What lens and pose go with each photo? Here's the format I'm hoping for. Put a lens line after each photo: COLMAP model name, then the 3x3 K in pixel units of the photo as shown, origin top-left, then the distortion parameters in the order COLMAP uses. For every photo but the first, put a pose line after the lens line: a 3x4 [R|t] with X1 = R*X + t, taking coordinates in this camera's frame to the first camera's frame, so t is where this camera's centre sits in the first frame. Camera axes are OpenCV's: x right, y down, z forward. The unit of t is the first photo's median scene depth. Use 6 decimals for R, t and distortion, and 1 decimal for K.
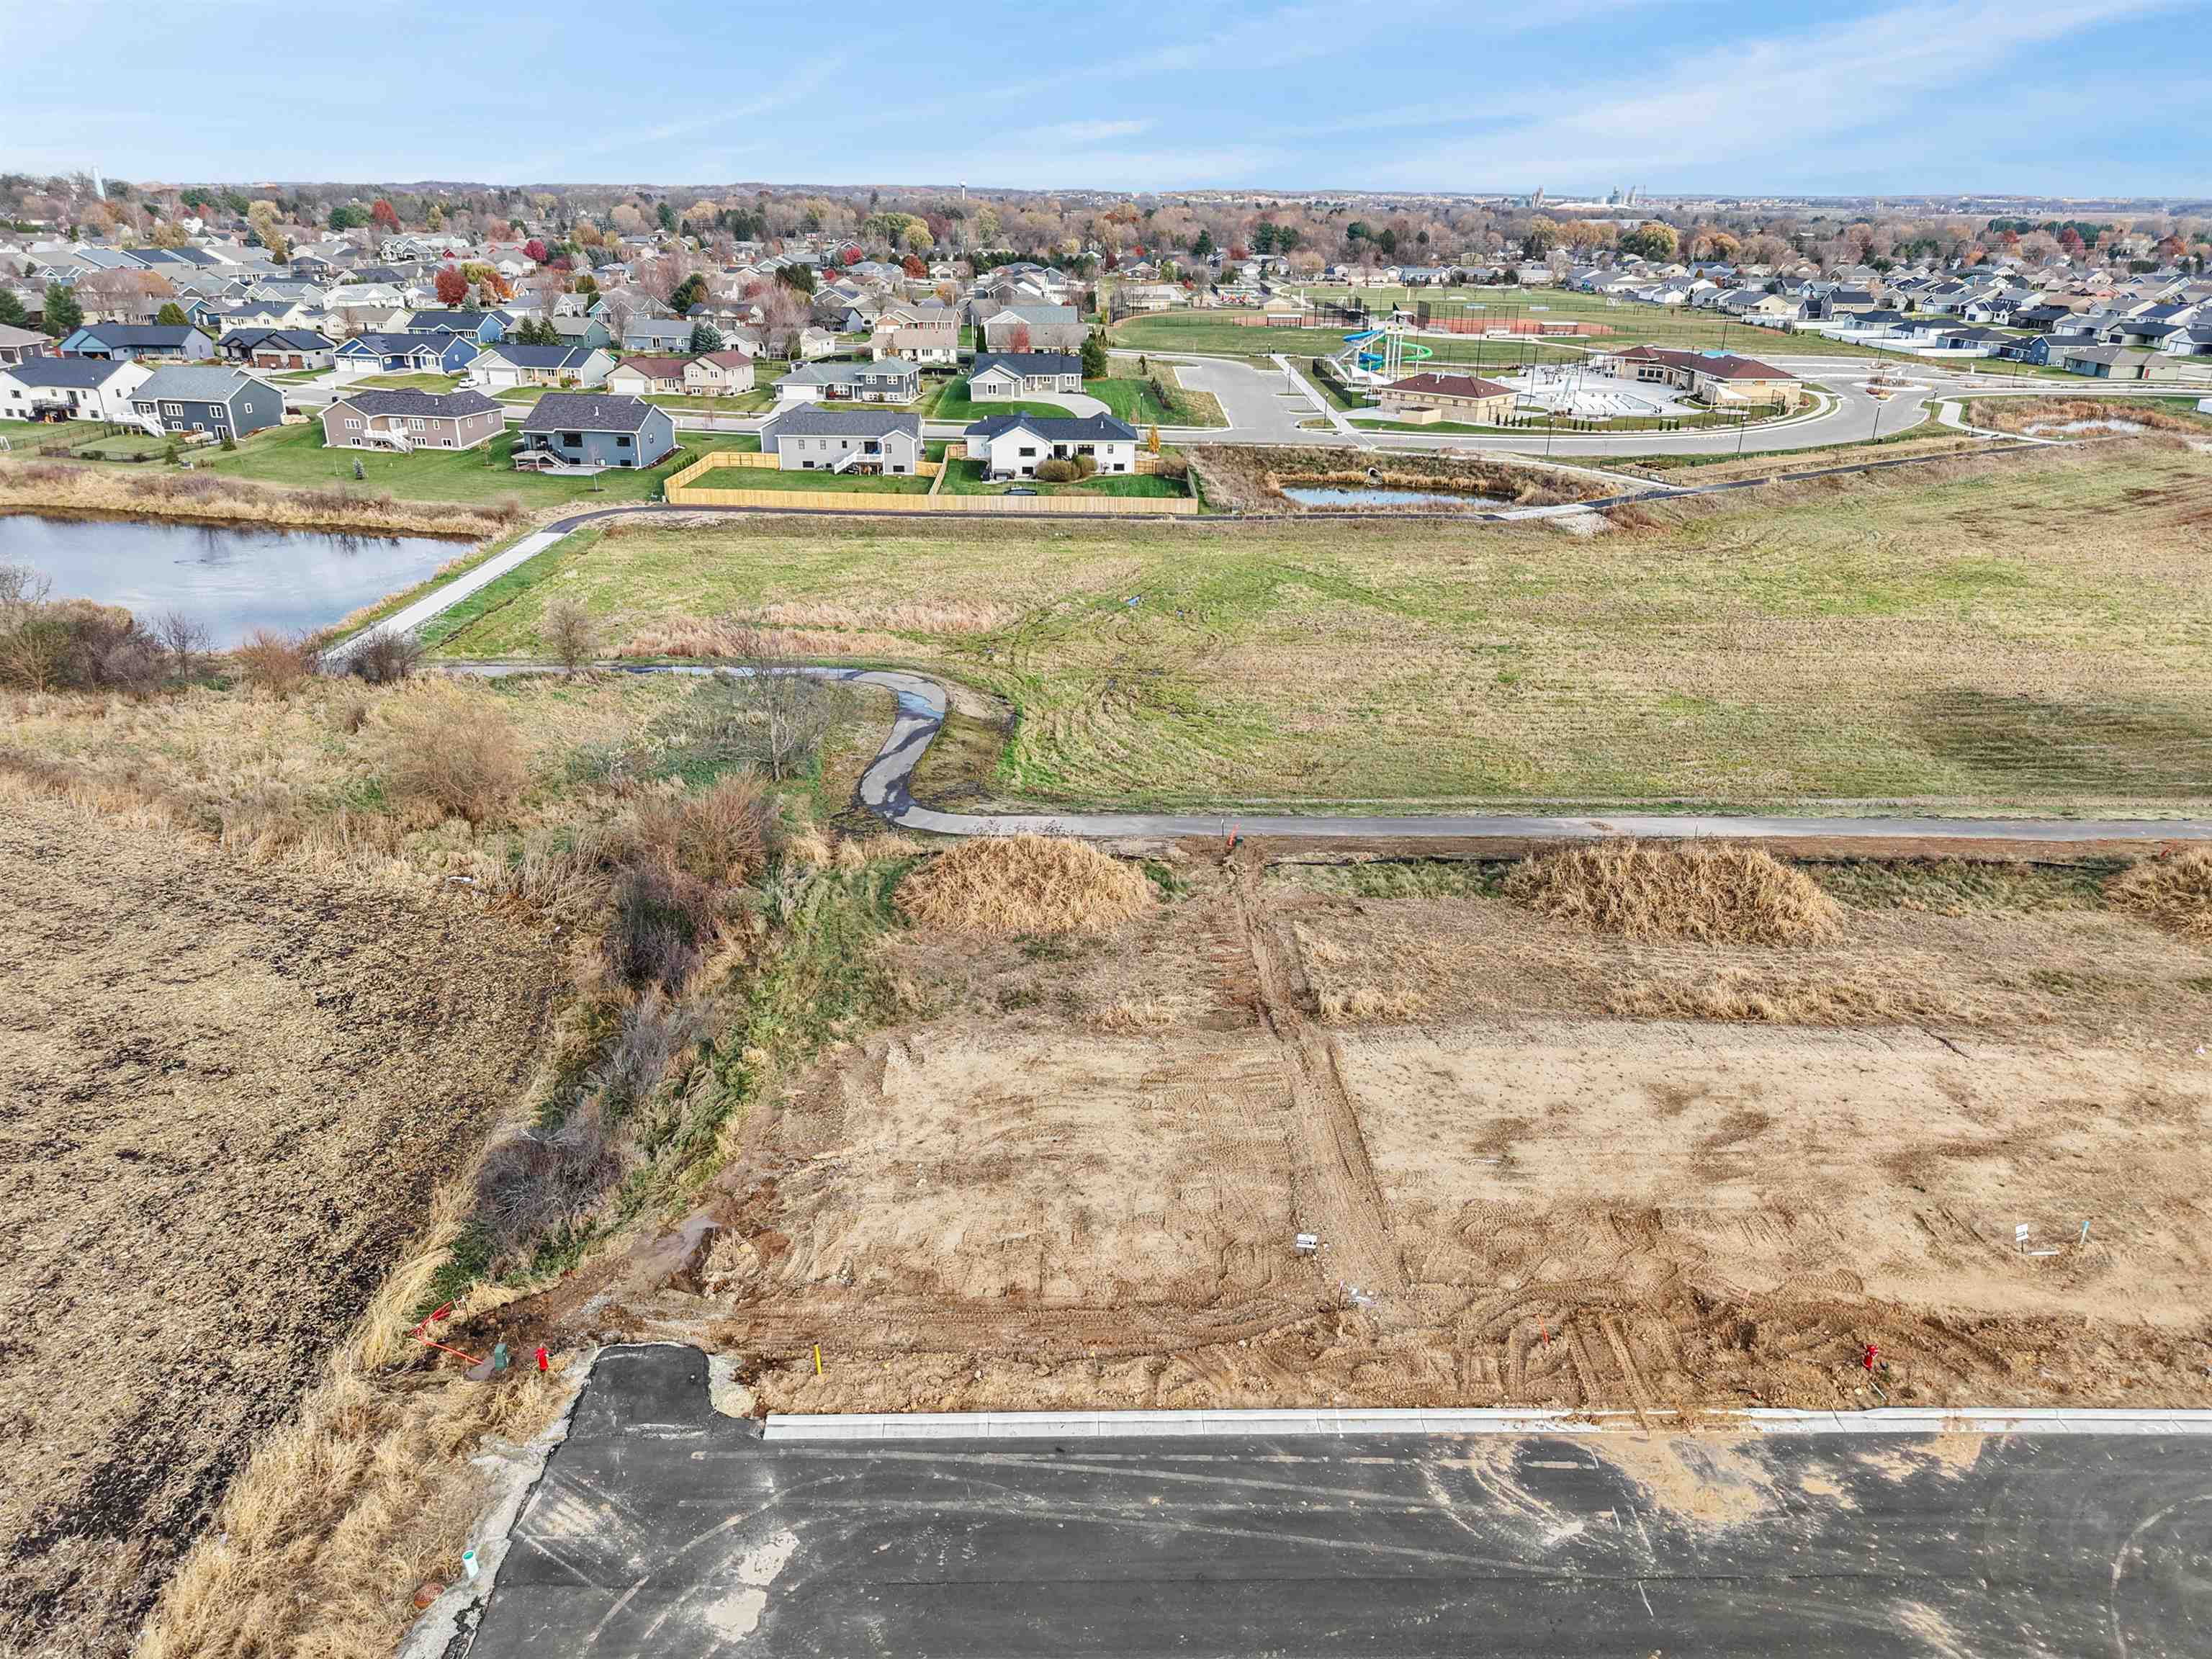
lens RADIAL K [[1519.5, 0, 1094.8], [0, 1519.5, 837.0], [0, 0, 1]] dist [0.017961, -0.019173]
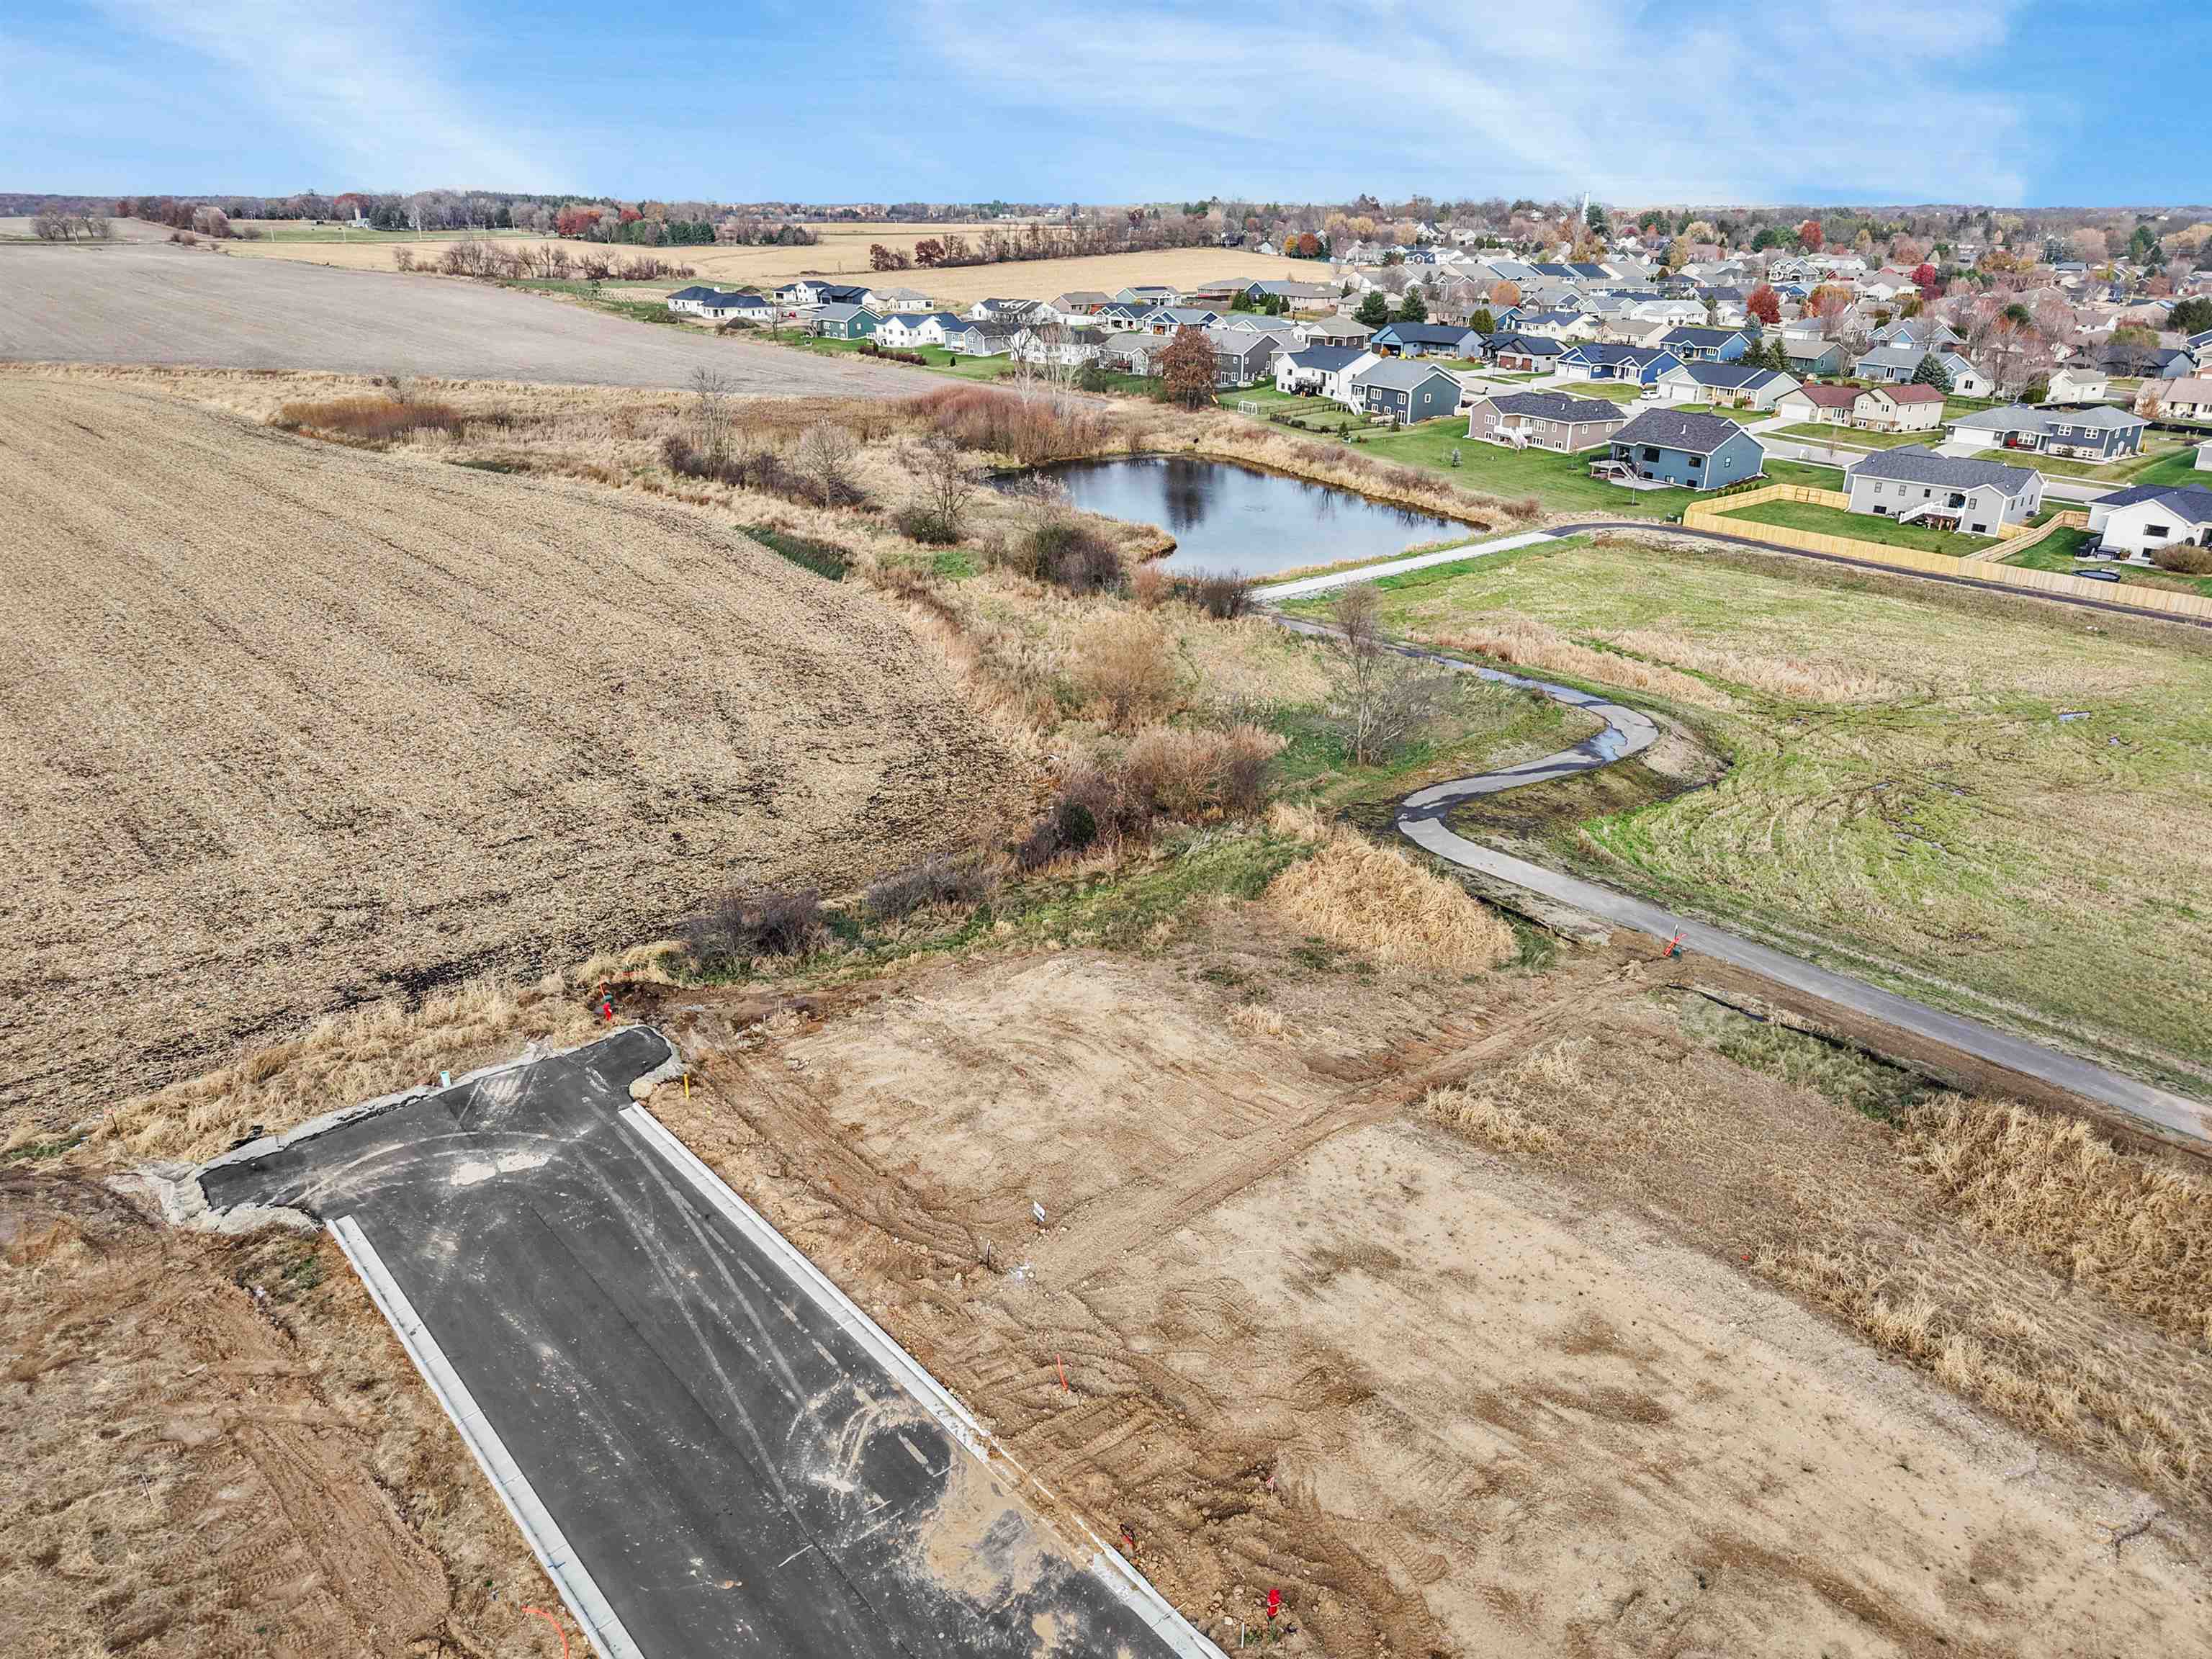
lens RADIAL K [[1509.4, 0, 1096.5], [0, 1509.4, 832.8], [0, 0, 1]] dist [0.020675, -0.022890]
pose [[0.648608, 0.289593, -0.703877, 0.227867], [-0.298635, 0.947459, 0.114624, -0.030361], [0.700089, 0.135856, 0.701012, 0.075871]]
